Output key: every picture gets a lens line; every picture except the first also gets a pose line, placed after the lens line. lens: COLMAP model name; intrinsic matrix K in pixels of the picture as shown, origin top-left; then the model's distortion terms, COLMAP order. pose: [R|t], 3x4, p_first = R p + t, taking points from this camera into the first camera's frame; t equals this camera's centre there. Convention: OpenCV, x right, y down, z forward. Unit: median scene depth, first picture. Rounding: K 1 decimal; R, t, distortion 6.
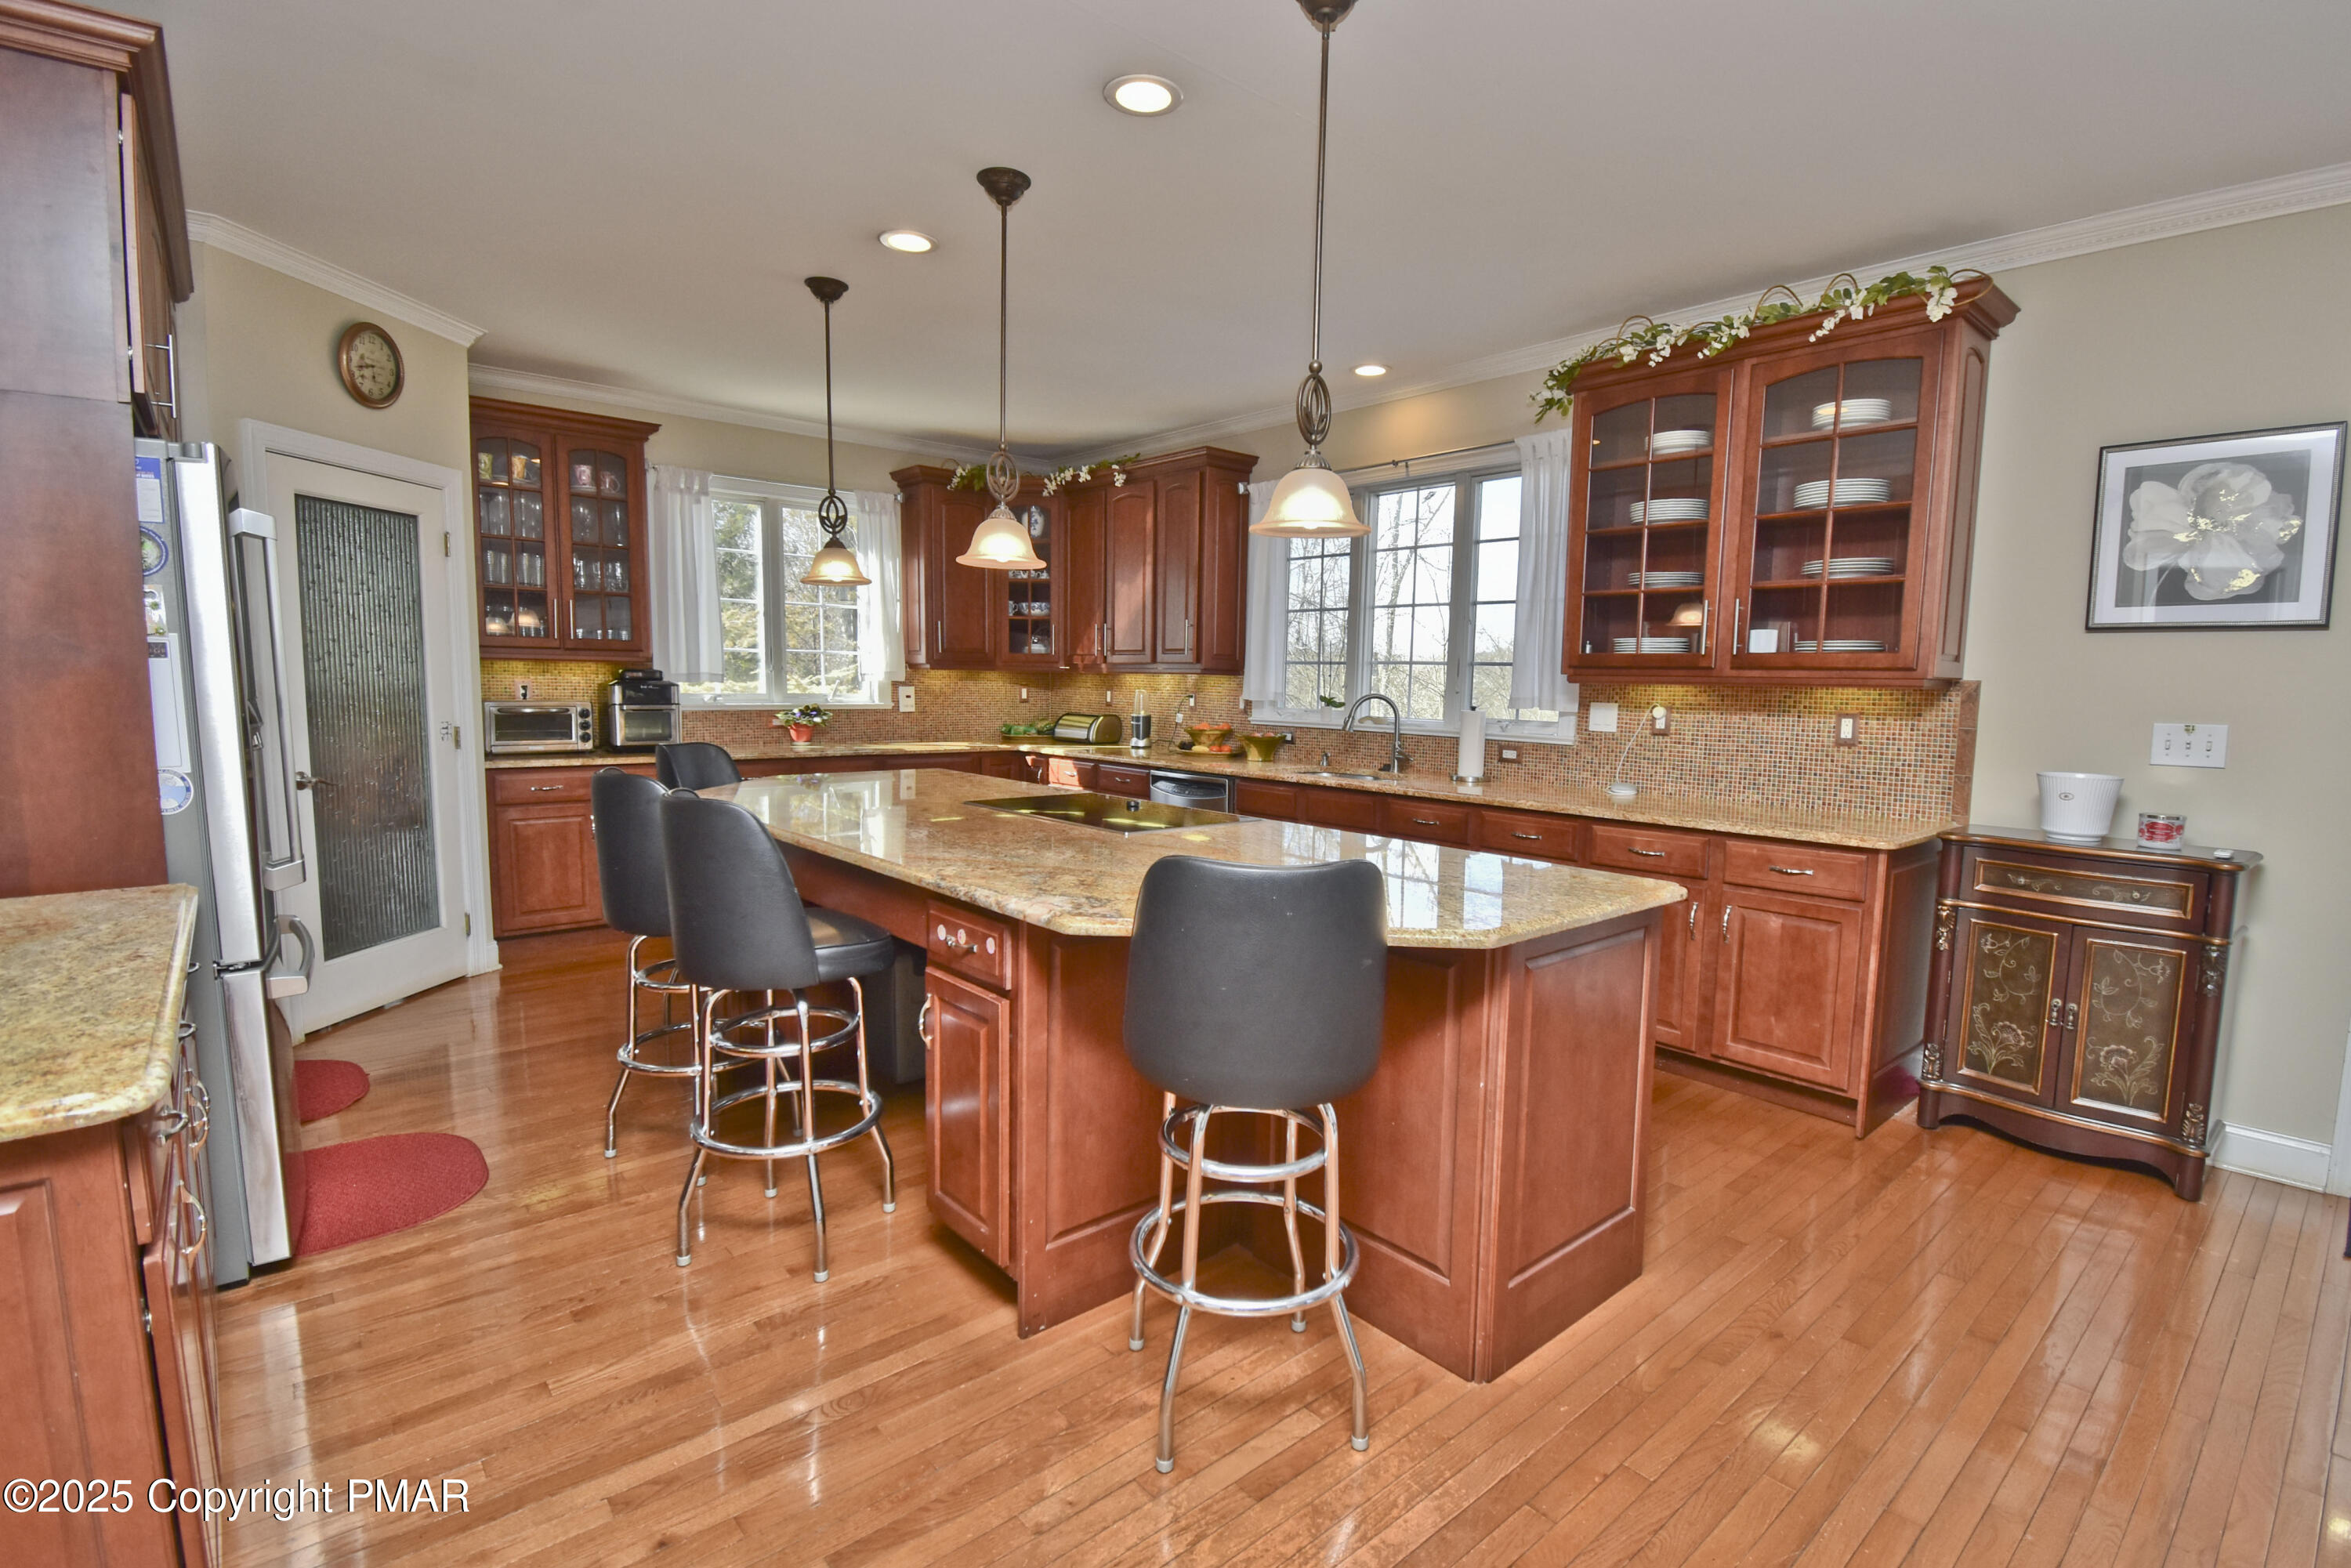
lens RADIAL K [[1095.4, 0, 1192.7], [0, 1095.4, 782.7], [0, 0, 1]] dist [0.021688, -0.028634]
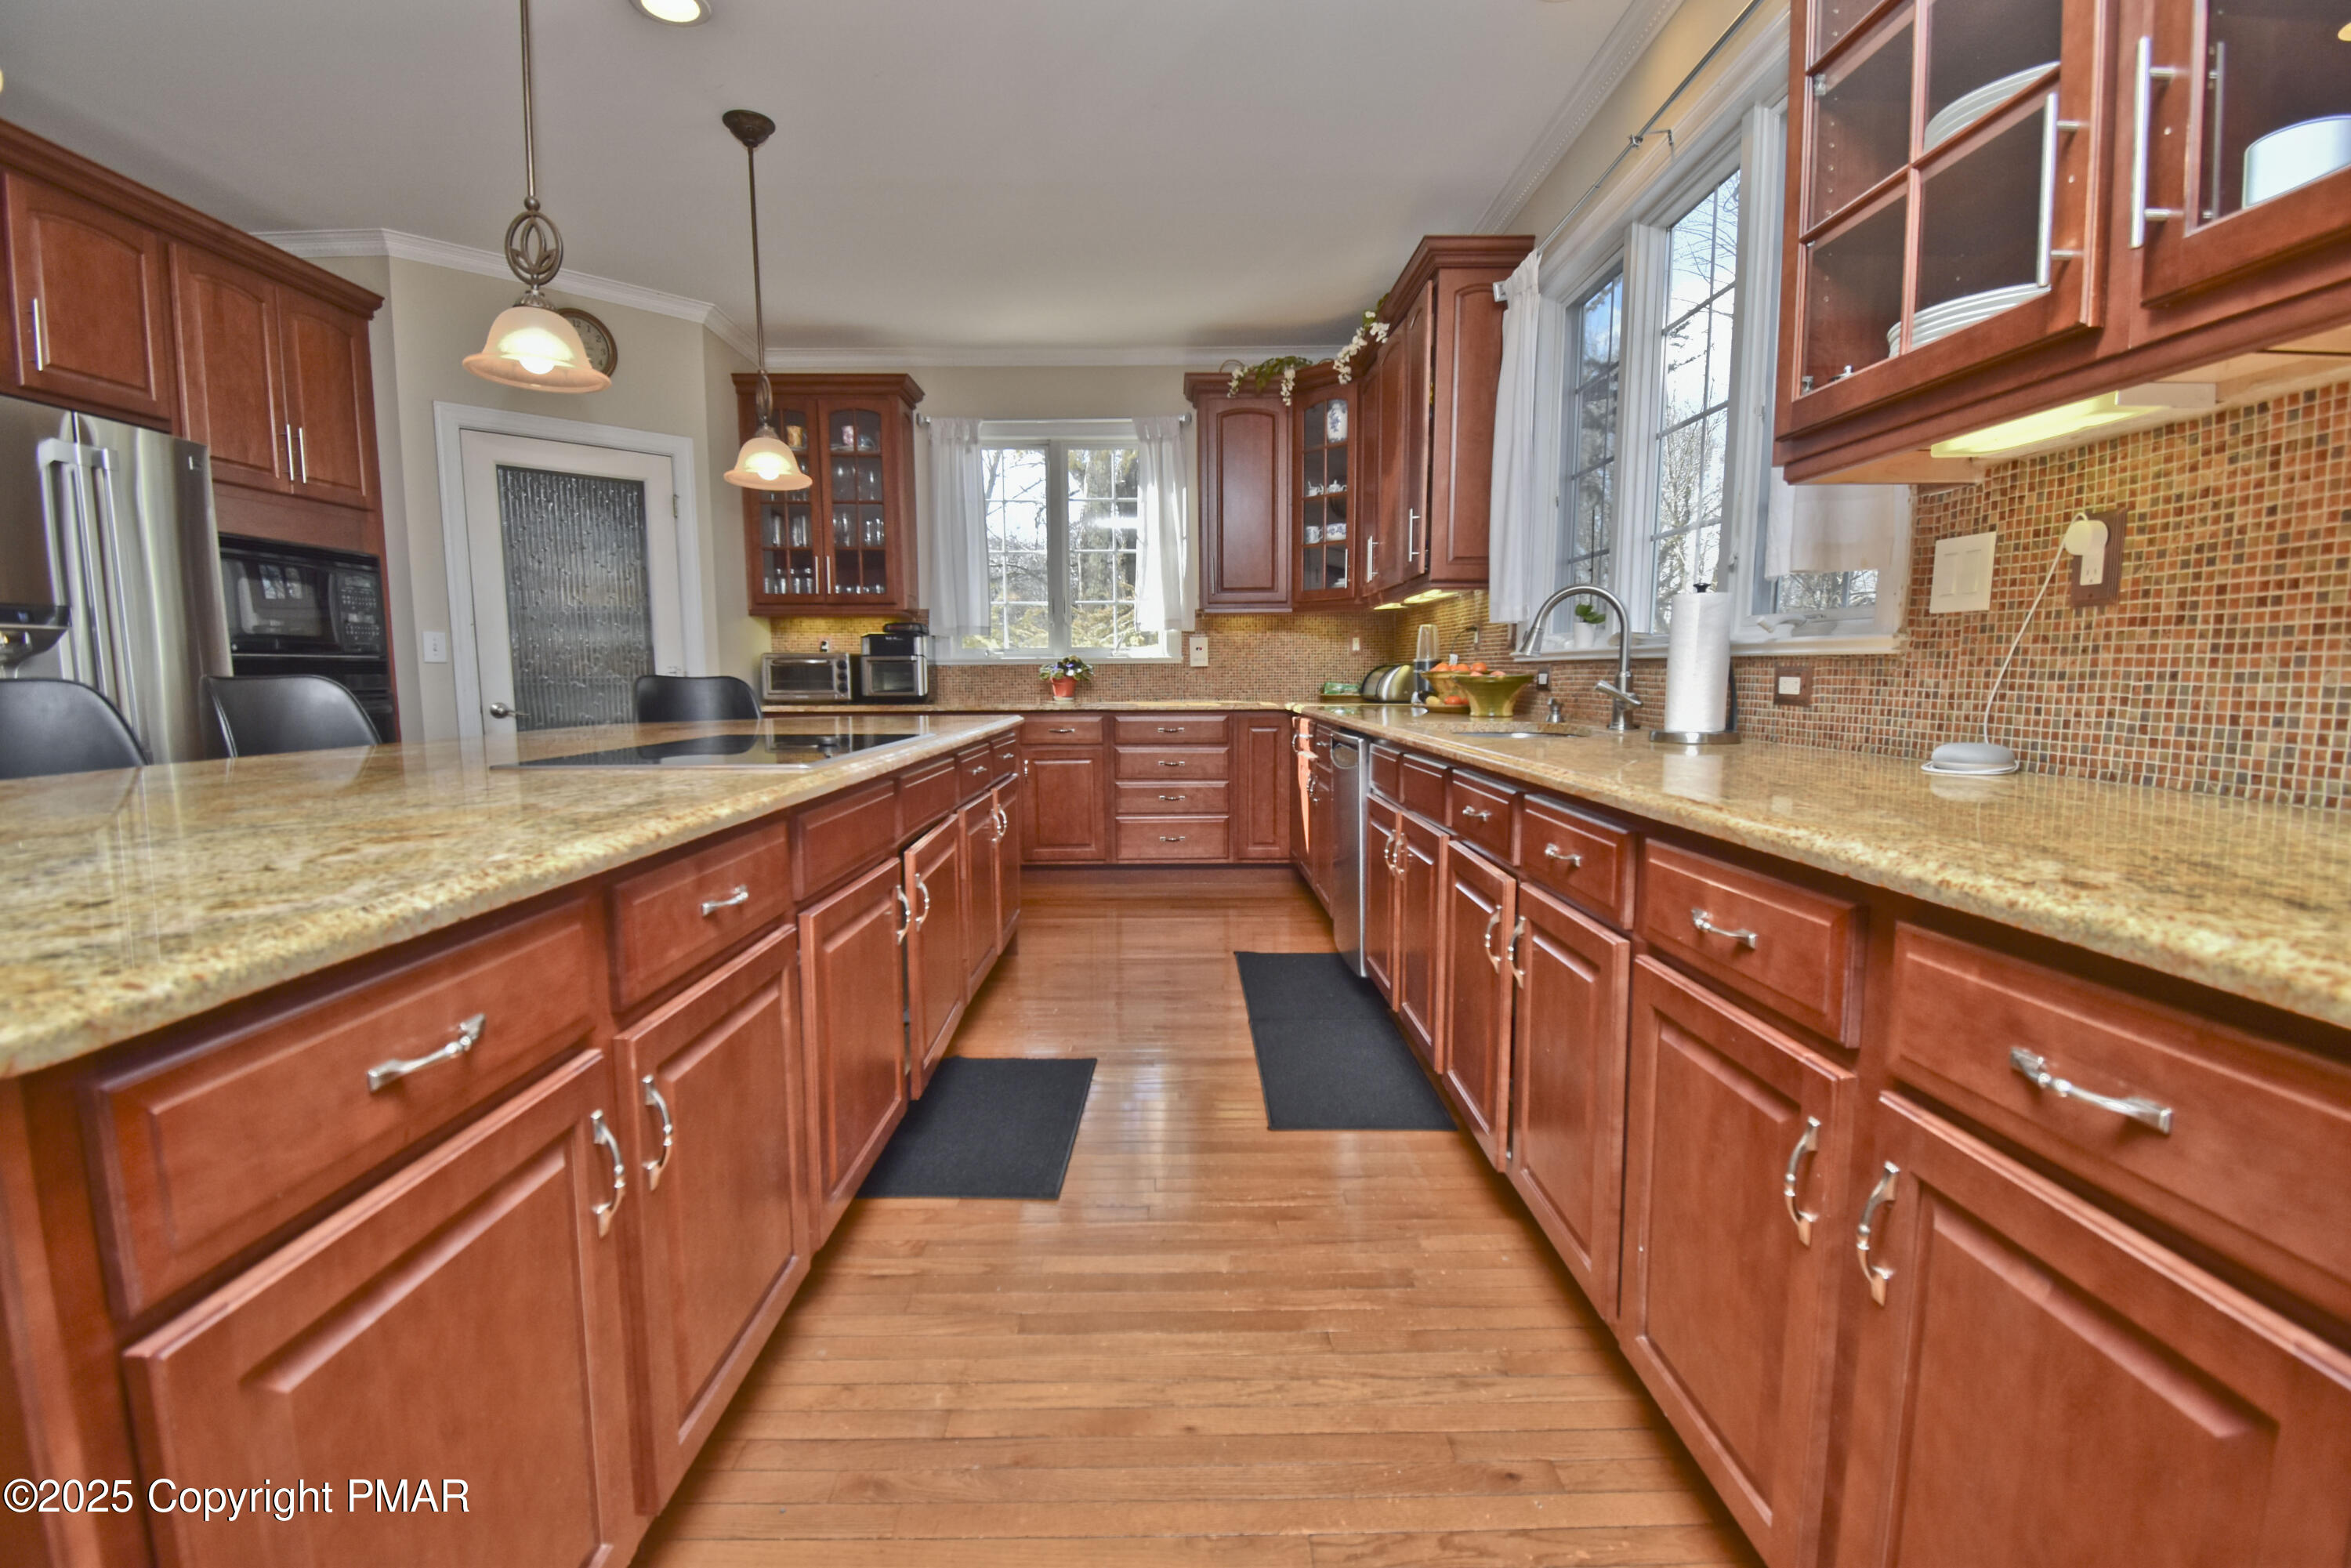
lens RADIAL K [[1034.9, 0, 1174.7], [0, 1034.9, 788.8], [0, 0, 1]] dist [0.017098, -0.023662]
pose [[0.759126, 0.050355, -0.648993, 0.351932], [-0.042857, 0.998707, 0.027359, 0.014864], [0.649532, 0.007045, 0.760302, 0.475700]]
